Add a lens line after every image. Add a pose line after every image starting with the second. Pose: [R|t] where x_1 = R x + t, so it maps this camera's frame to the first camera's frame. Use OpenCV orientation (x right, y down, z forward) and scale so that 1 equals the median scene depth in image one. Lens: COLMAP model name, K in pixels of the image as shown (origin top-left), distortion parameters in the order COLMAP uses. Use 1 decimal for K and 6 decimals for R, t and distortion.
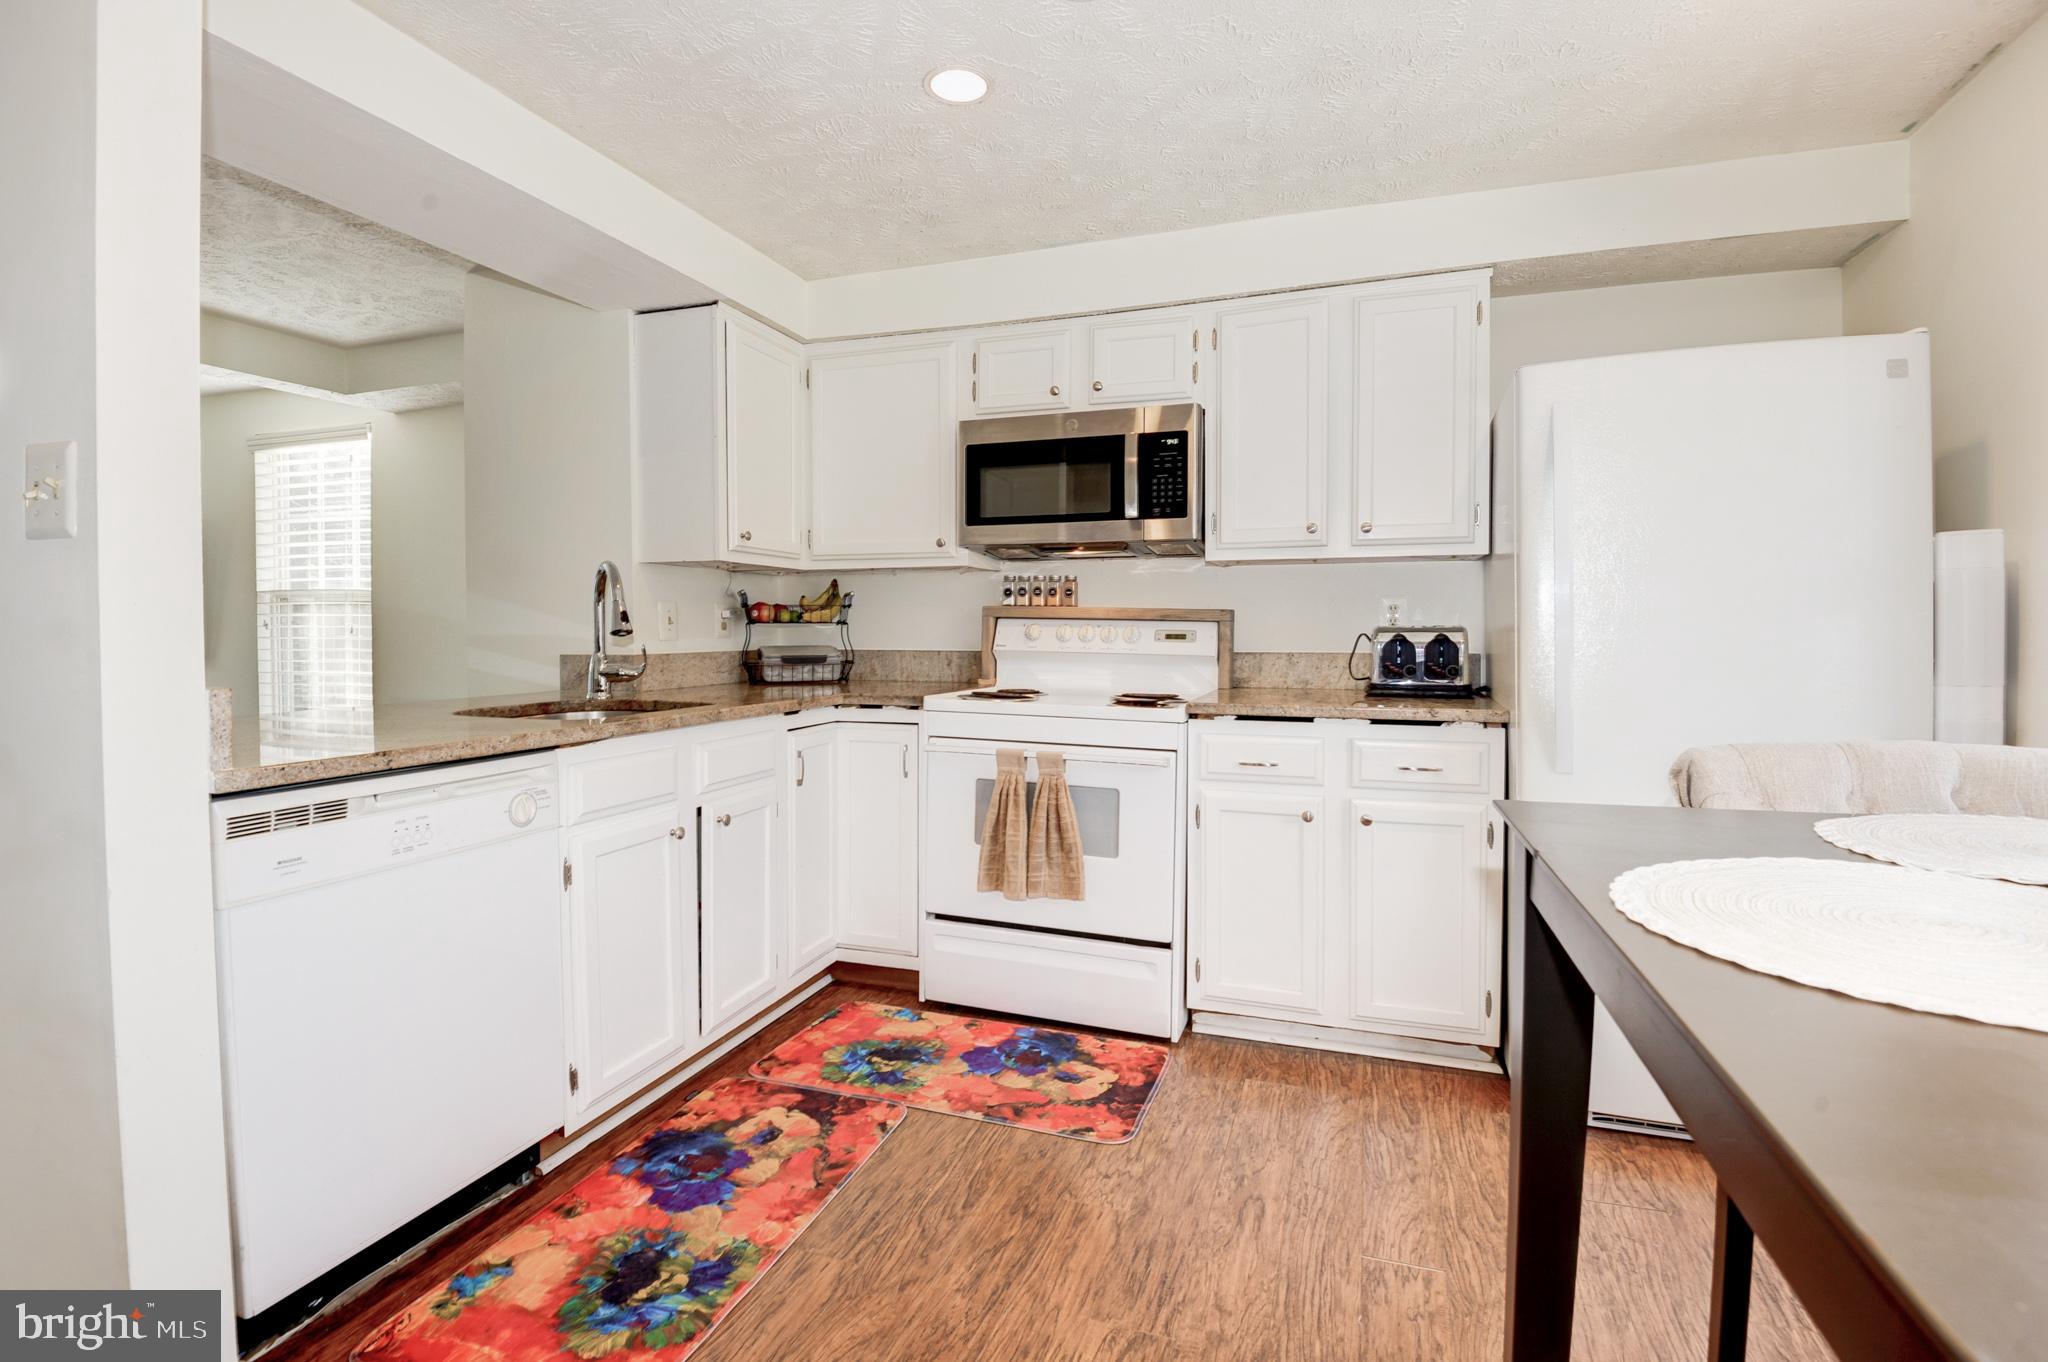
lens RADIAL K [[957.6, 0, 1031.1], [0, 957.6, 650.6], [0, 0, 1]] dist [0.012862, -0.026971]
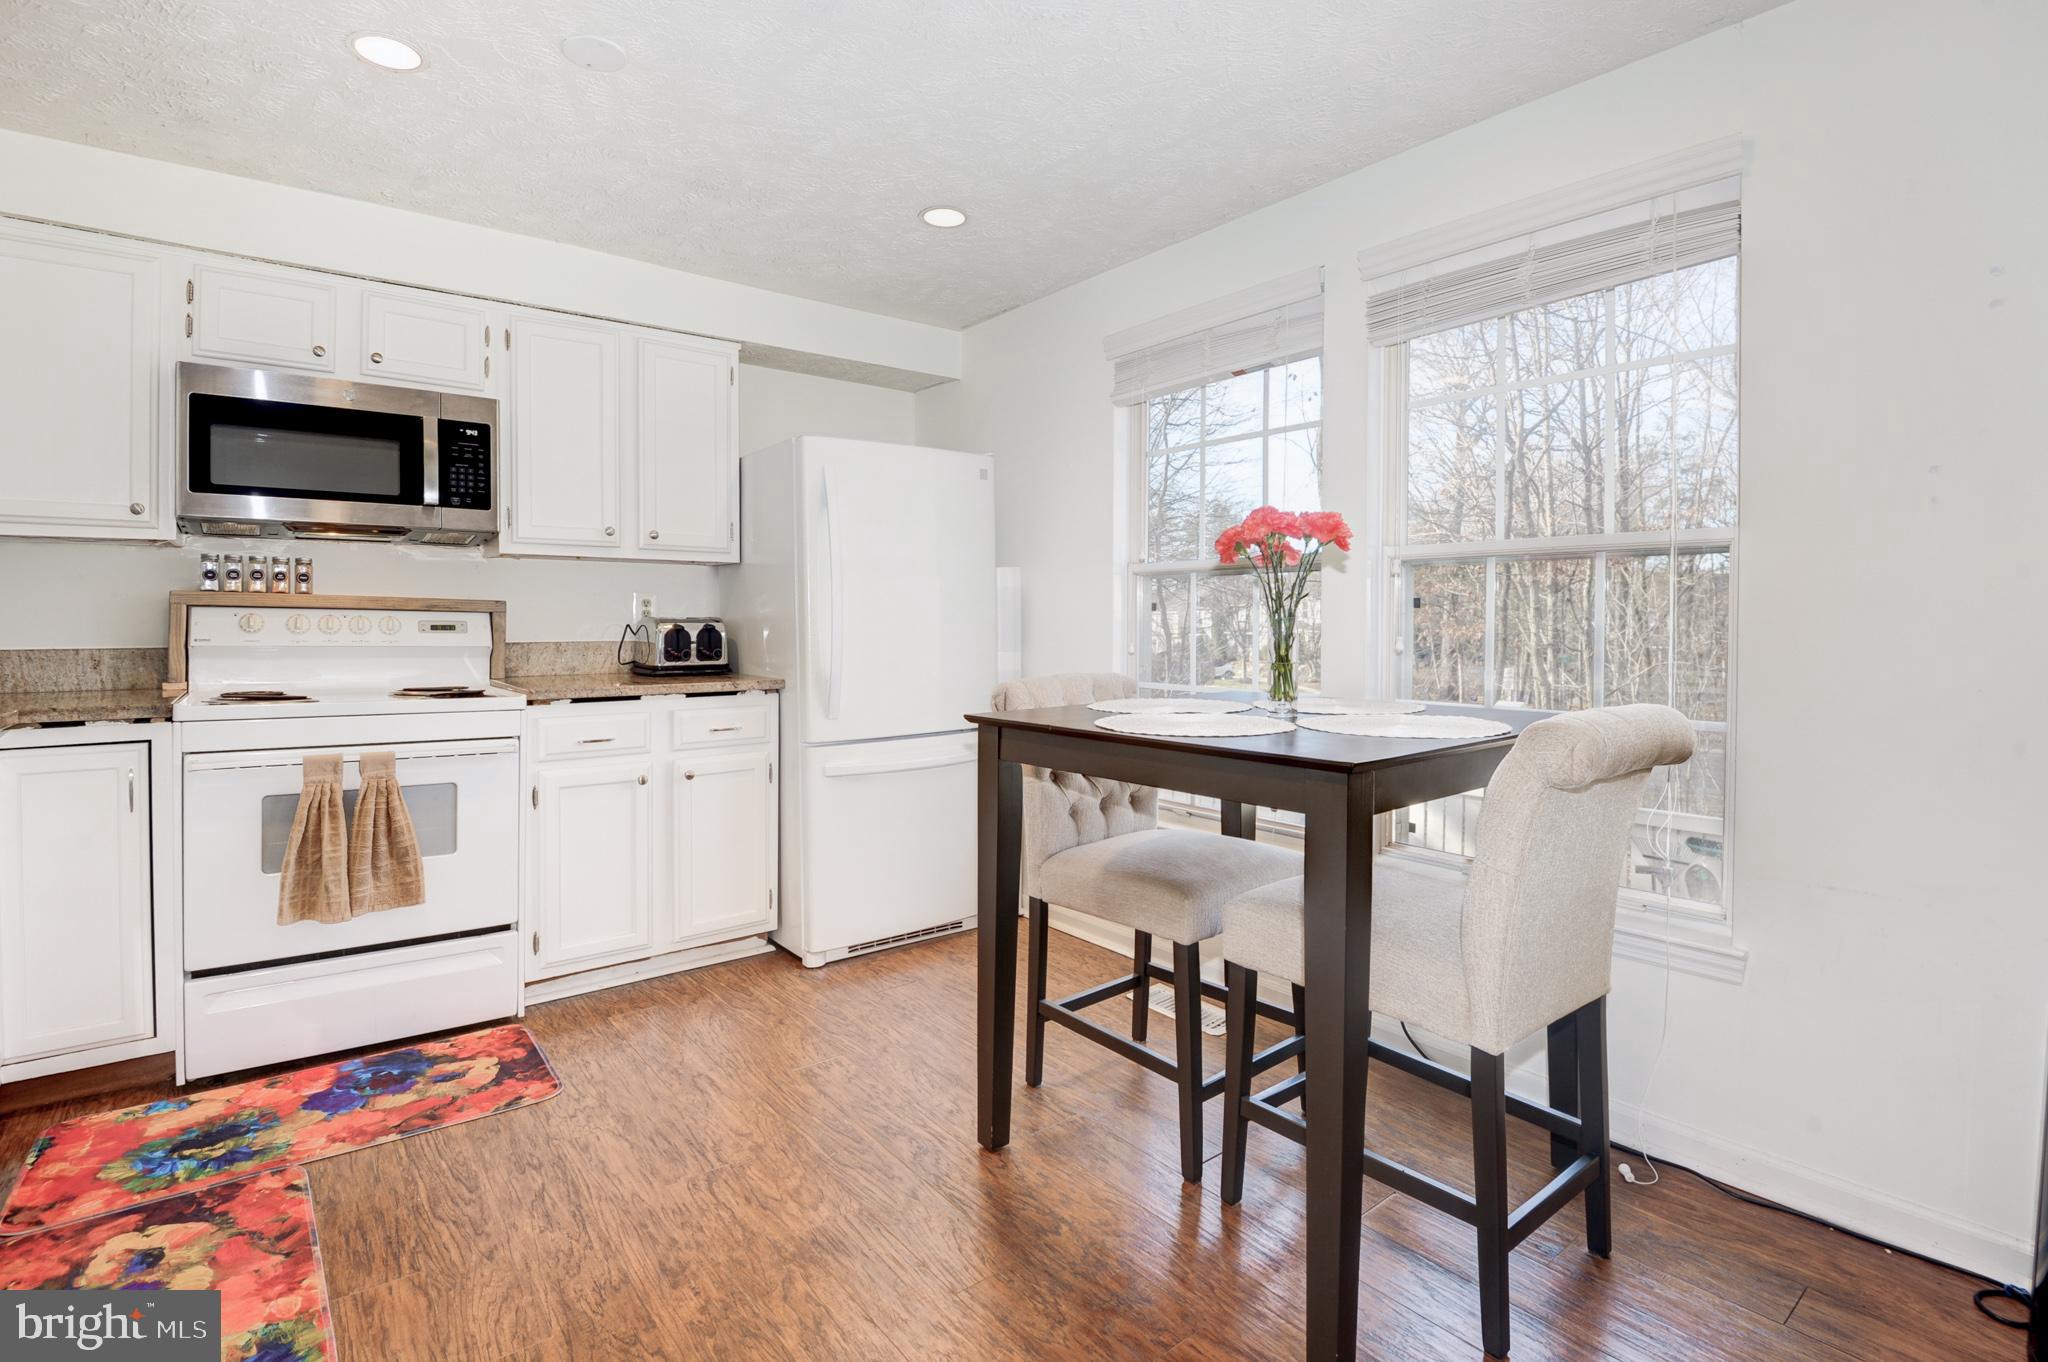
lens RADIAL K [[958.9, 0, 1069.2], [0, 958.9, 635.1], [0, 0, 1]] dist [-0.033996, -0.001199]
pose [[0.504127, -0.012963, 0.863532, -0.425529], [0.019107, 0.999810, 0.003855, 0.001528], [-0.863418, 0.014557, 0.504279, -0.034876]]
